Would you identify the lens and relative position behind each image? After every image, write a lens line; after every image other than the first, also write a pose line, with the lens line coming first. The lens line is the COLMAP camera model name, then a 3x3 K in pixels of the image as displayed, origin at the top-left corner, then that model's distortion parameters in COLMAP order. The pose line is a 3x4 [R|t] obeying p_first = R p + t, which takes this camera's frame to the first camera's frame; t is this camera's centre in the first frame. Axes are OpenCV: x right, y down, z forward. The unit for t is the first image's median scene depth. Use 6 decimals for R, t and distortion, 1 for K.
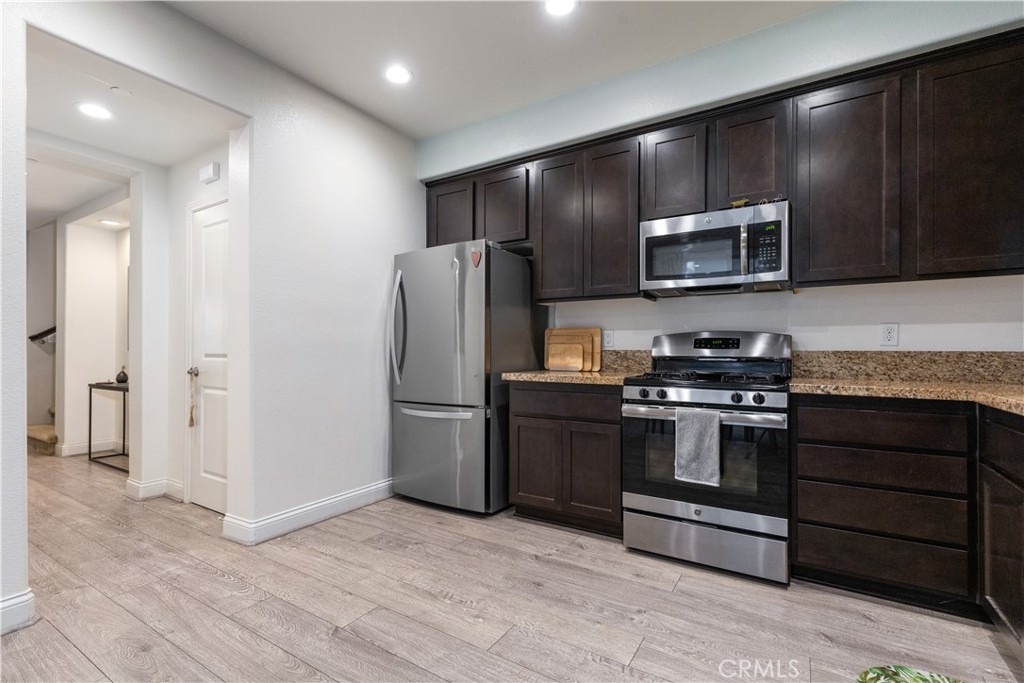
lens RADIAL K [[467.6, 0, 501.0], [0, 467.6, 351.1], [0, 0, 1]] dist [0.007513, -0.002093]
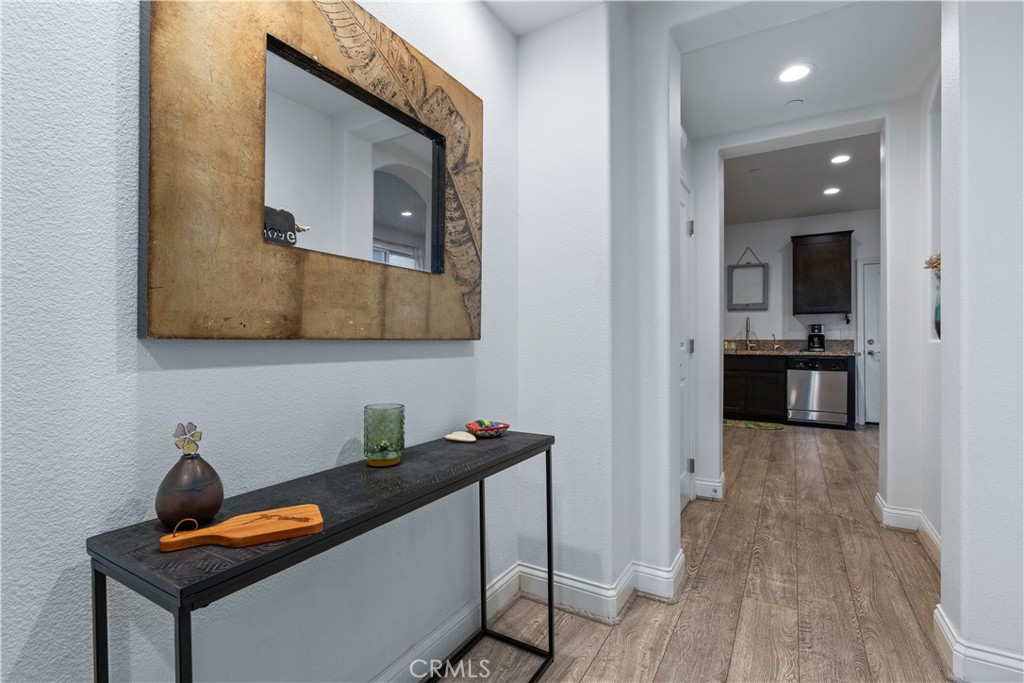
lens RADIAL K [[467.6, 0, 514.1], [0, 467.6, 337.5], [0, 0, 1]] dist [0.007513, -0.002093]
pose [[-0.034559, 0.003185, 0.999398, -1.878512], [-0.002106, 0.999992, -0.003260, -0.001142], [-0.999400, -0.002217, -0.034552, 1.686621]]
